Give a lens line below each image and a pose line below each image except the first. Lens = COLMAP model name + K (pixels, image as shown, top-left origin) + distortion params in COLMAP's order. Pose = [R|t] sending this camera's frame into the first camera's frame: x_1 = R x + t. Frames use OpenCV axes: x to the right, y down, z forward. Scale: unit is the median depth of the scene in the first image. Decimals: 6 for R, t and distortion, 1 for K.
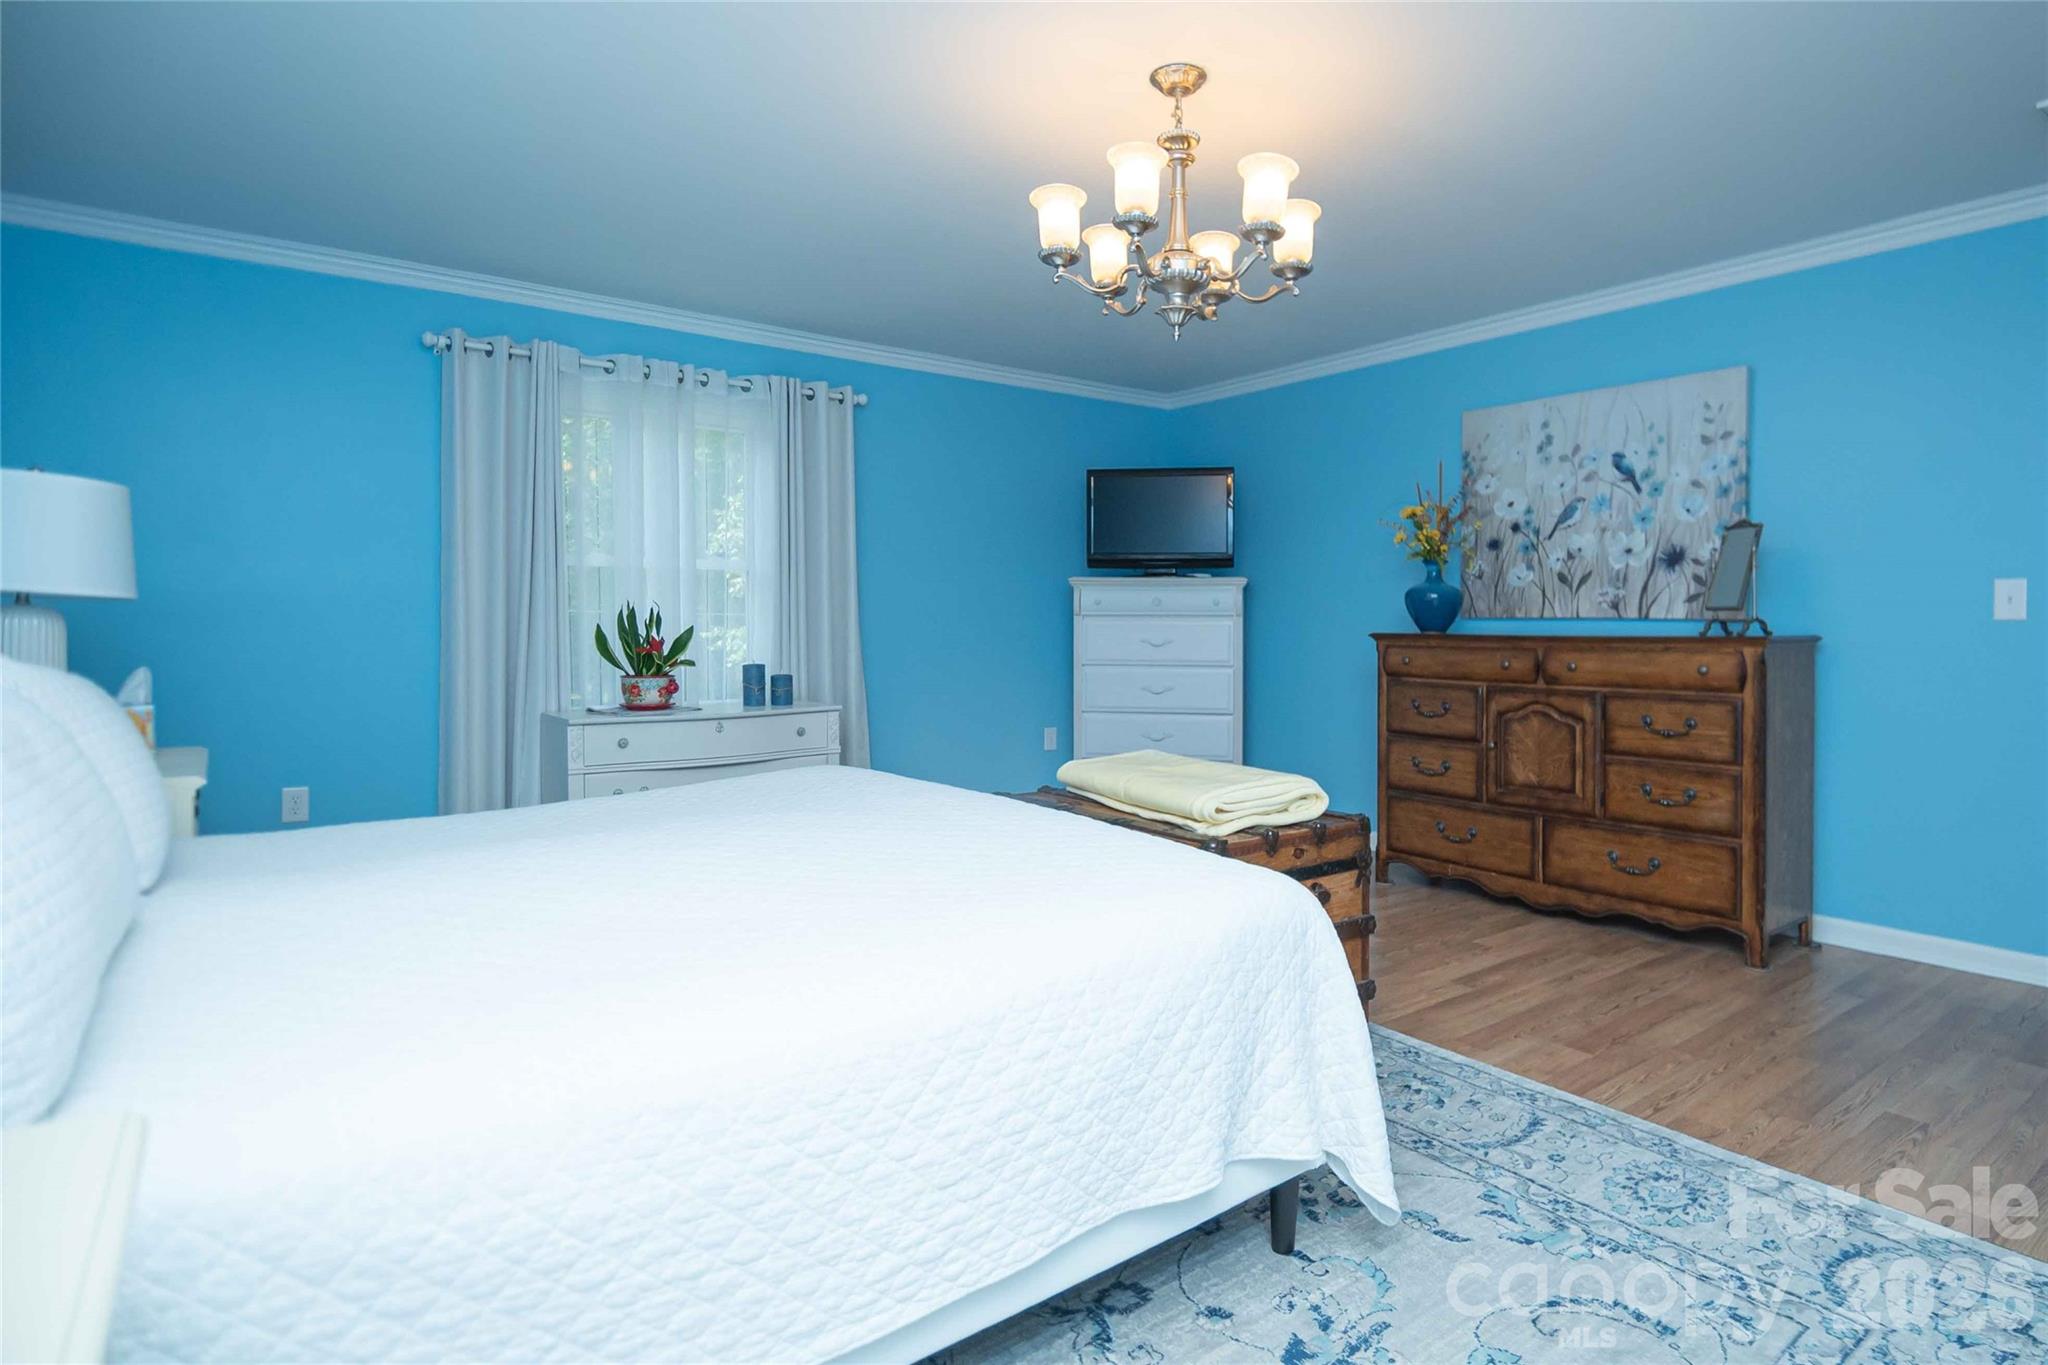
lens RADIAL K [[1093.0, 0, 1136.9], [0, 1093.0, 637.5], [0, 0, 1]] dist [0.025944, -0.030807]
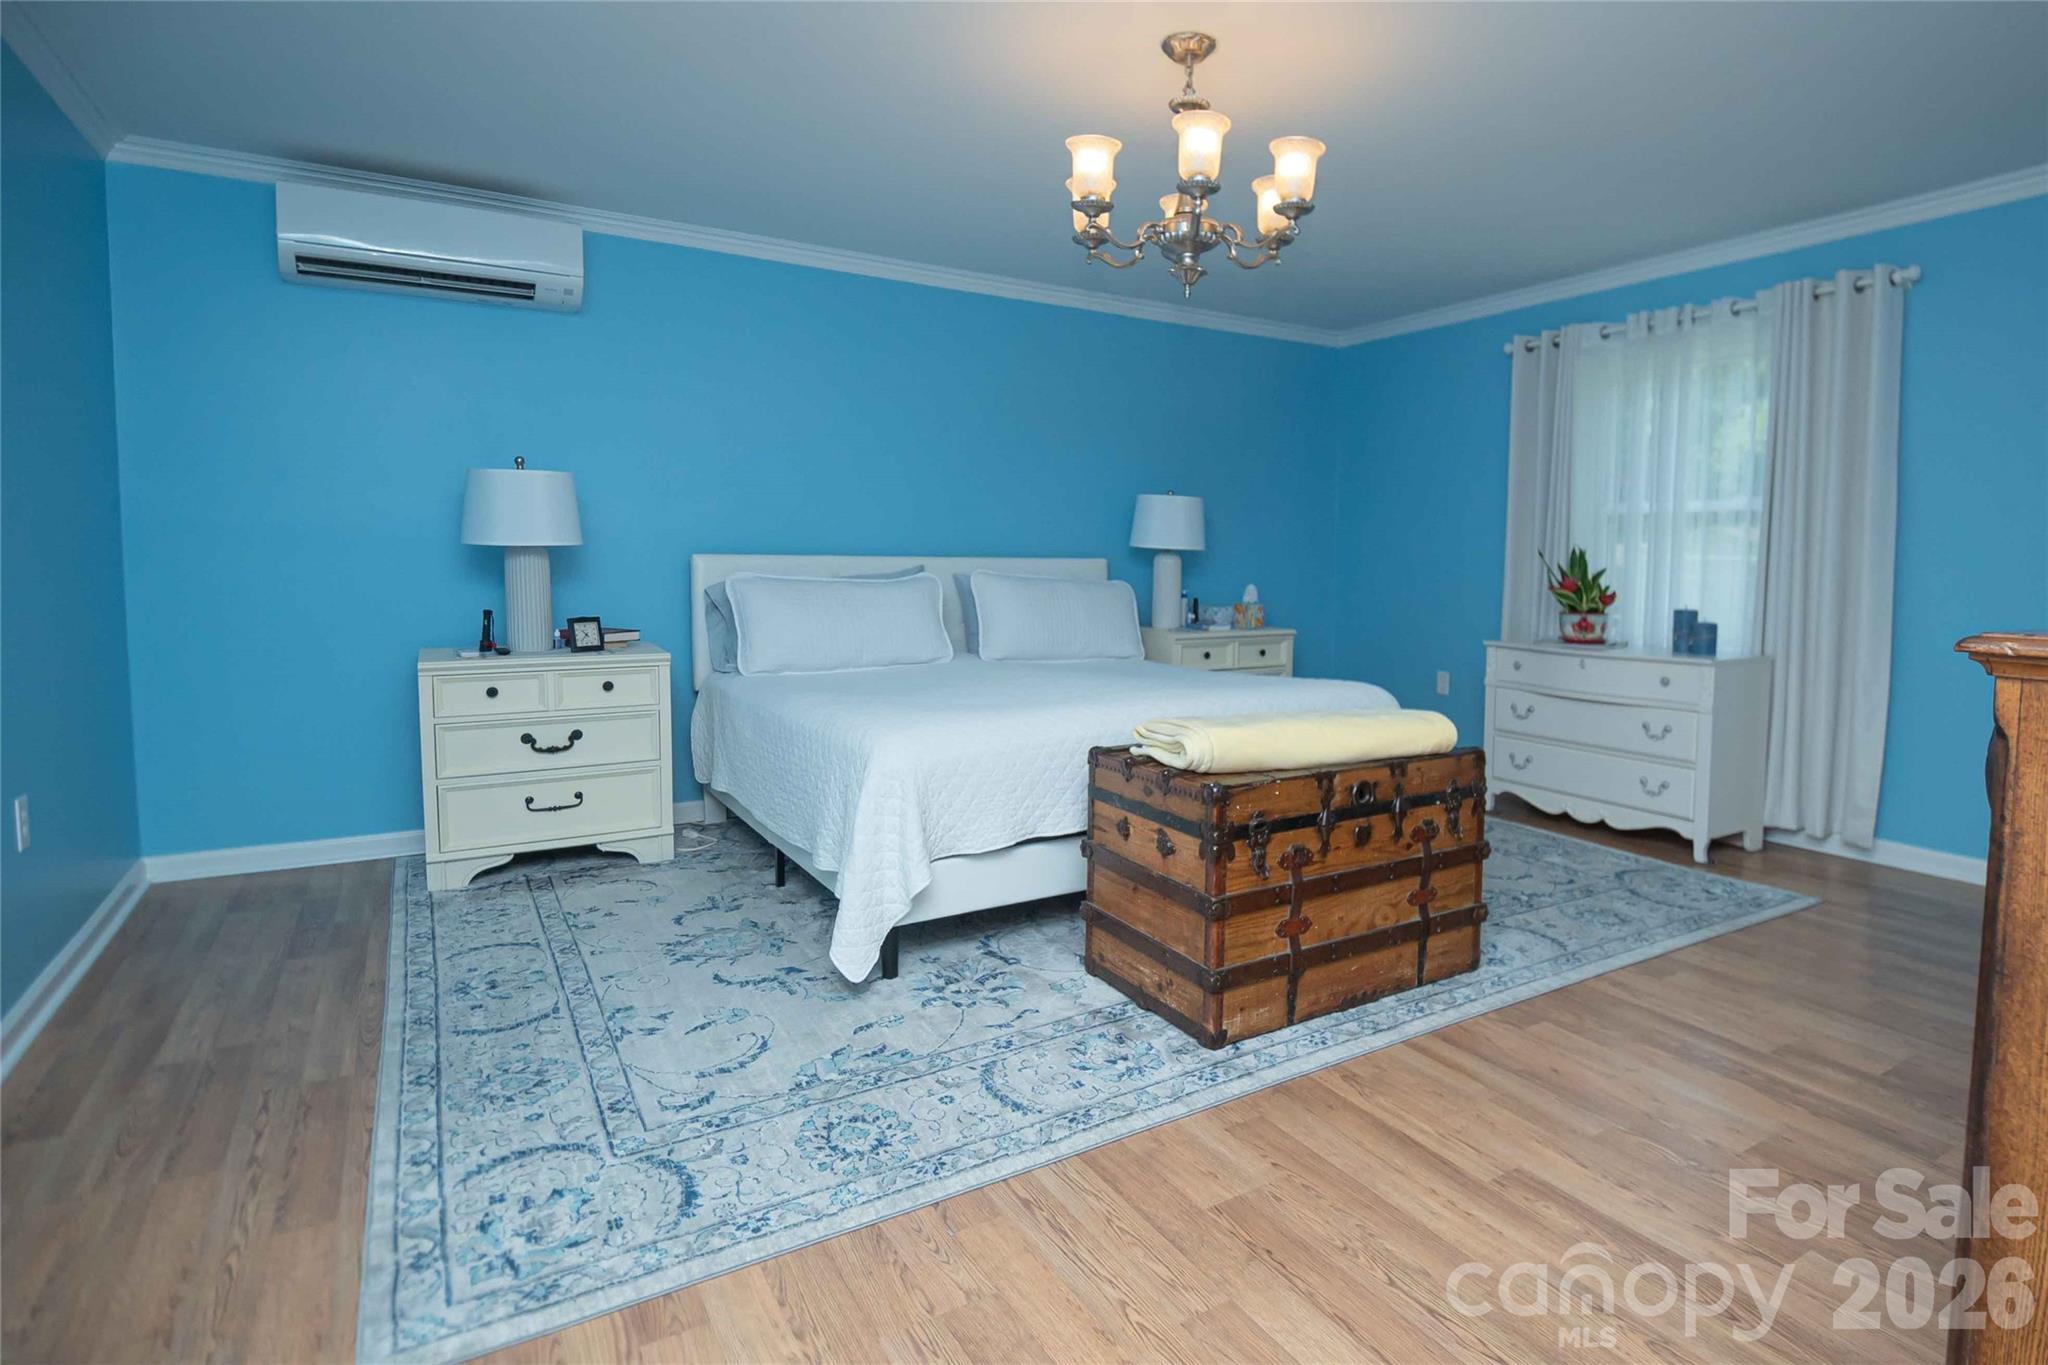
lens RADIAL K [[1093.0, 0, 1136.9], [0, 1093.0, 637.5], [0, 0, 1]] dist [0.025944, -0.030807]
pose [[-0.121336, 0.068800, -0.990224, 0.939178], [-0.019735, 0.997231, 0.071705, -0.014756], [0.992415, 0.028243, -0.119642, 0.910001]]
